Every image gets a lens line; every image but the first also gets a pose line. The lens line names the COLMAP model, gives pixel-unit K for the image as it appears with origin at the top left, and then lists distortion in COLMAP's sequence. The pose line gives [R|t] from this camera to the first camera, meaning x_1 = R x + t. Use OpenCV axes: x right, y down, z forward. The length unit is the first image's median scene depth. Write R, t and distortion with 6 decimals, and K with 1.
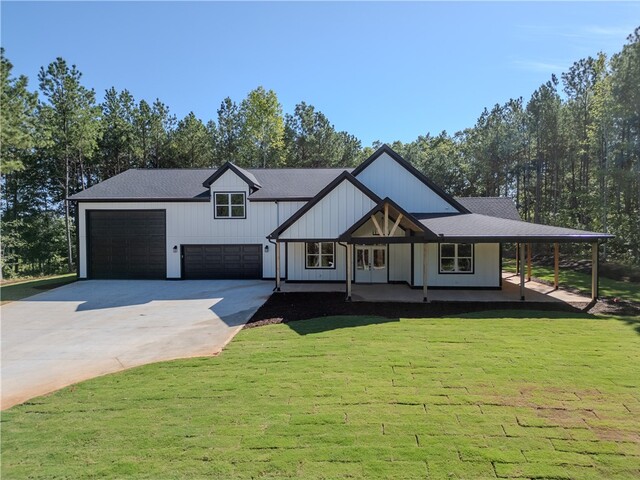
lens RADIAL K [[452.3, 0, 320.0], [0, 452.3, 240.0], [0, 0, 1]] dist [0.028486, -0.003279]
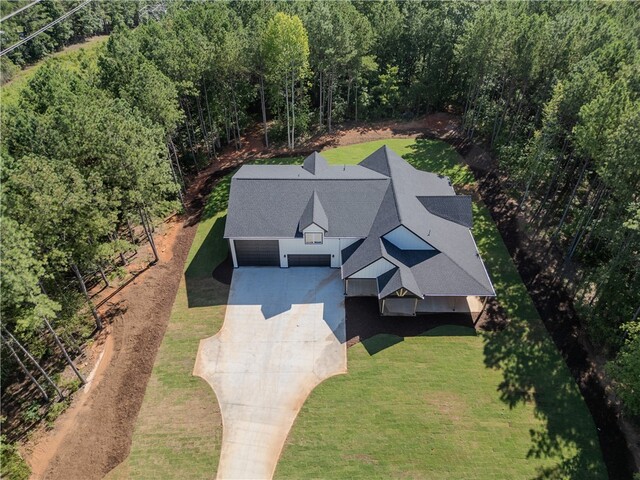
lens RADIAL K [[448.5, 0, 319.3], [0, 448.5, 236.1], [0, 0, 1]] dist [0.033029, -0.003868]
pose [[0.997887, -0.040412, 0.050886, -0.269856], [0.001146, 0.793916, 0.608027, -1.193864], [-0.064971, -0.606683, 0.792284, -0.440029]]
